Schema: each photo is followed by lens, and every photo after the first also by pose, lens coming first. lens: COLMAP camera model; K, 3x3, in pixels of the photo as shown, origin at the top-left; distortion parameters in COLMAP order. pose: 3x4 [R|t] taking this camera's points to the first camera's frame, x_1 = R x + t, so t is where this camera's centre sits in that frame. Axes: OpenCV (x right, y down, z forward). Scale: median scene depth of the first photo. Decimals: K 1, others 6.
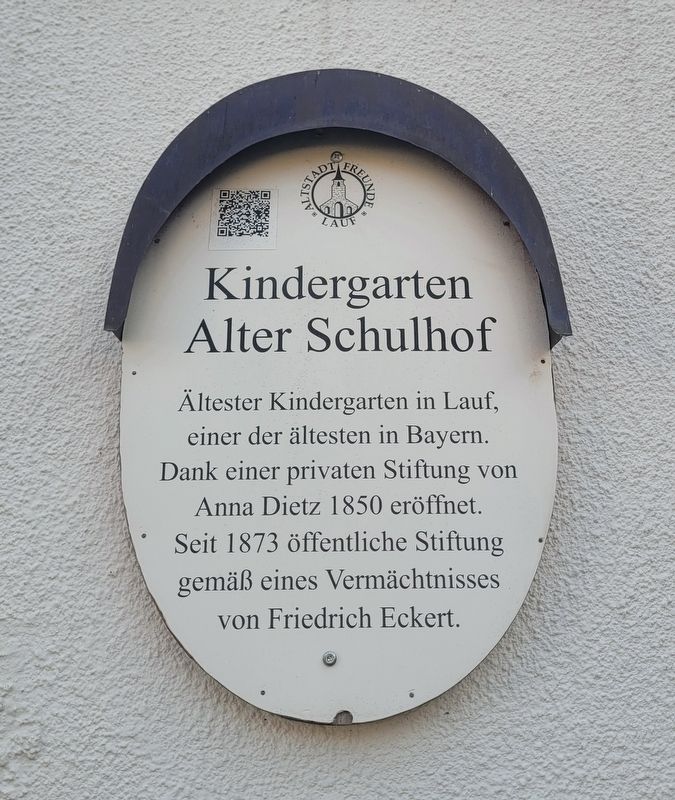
lens RADIAL K [[674.5, 0, 340.3], [0, 674.5, 398.3], [0, 0, 1]] dist [0.054453, 0.006096]
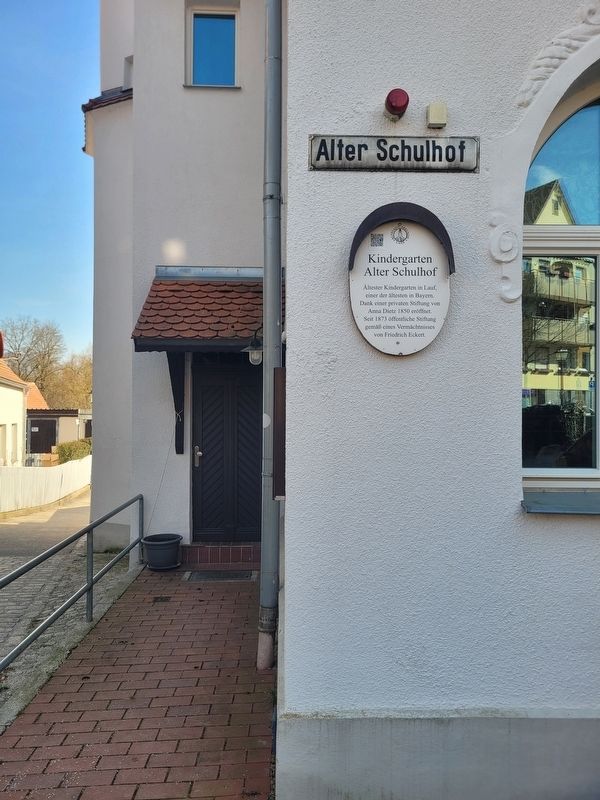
lens RADIAL K [[595.5, 0, 298.2], [0, 595.5, 398.5], [0, 0, 1]] dist [0.025860, -0.008896]
pose [[0.999904, 0.012974, -0.004827, -0.637971], [-0.011790, 0.980882, 0.194247, -0.033519], [0.007255, -0.194171, 0.980941, -2.948821]]
